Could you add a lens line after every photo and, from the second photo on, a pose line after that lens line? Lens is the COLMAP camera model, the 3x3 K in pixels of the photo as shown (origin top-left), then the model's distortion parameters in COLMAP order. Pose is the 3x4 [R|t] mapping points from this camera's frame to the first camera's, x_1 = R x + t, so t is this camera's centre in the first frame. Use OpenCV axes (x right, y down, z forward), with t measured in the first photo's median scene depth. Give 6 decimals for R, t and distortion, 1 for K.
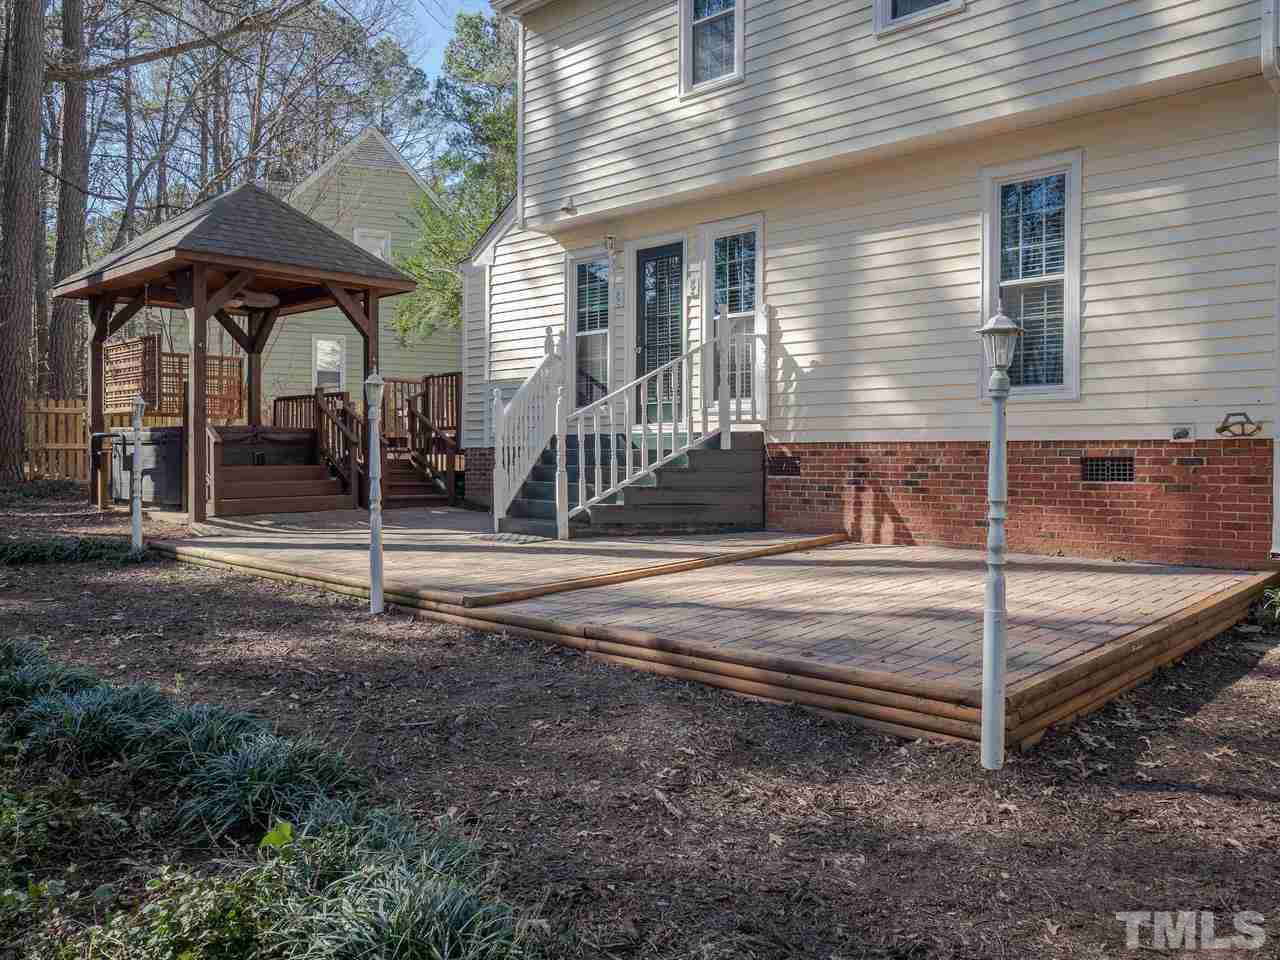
lens RADIAL K [[992.4, 0, 638.9], [0, 992.4, 482.6], [0, 0, 1]] dist [-0.042315, 0.005517]
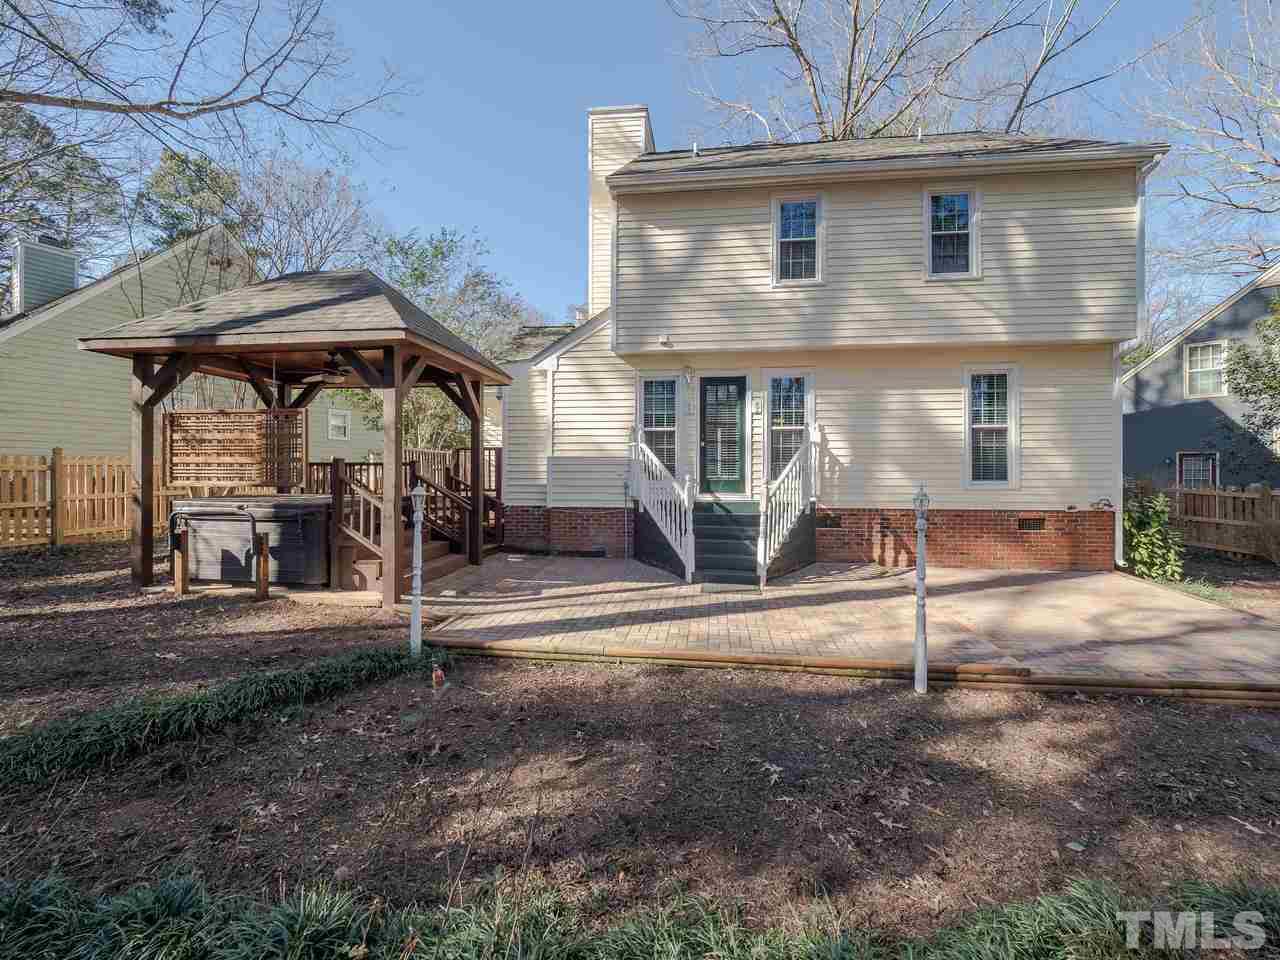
lens RADIAL K [[533.3, 0, 640.7], [0, 533.3, 471.5], [0, 0, 1]] dist [-0.009458, -0.000330]
pose [[0.810390, 0.001156, 0.585890, -0.626139], [0.016359, 0.999564, -0.024599, -0.084196], [-0.585663, 0.029519, 0.810017, 0.463108]]
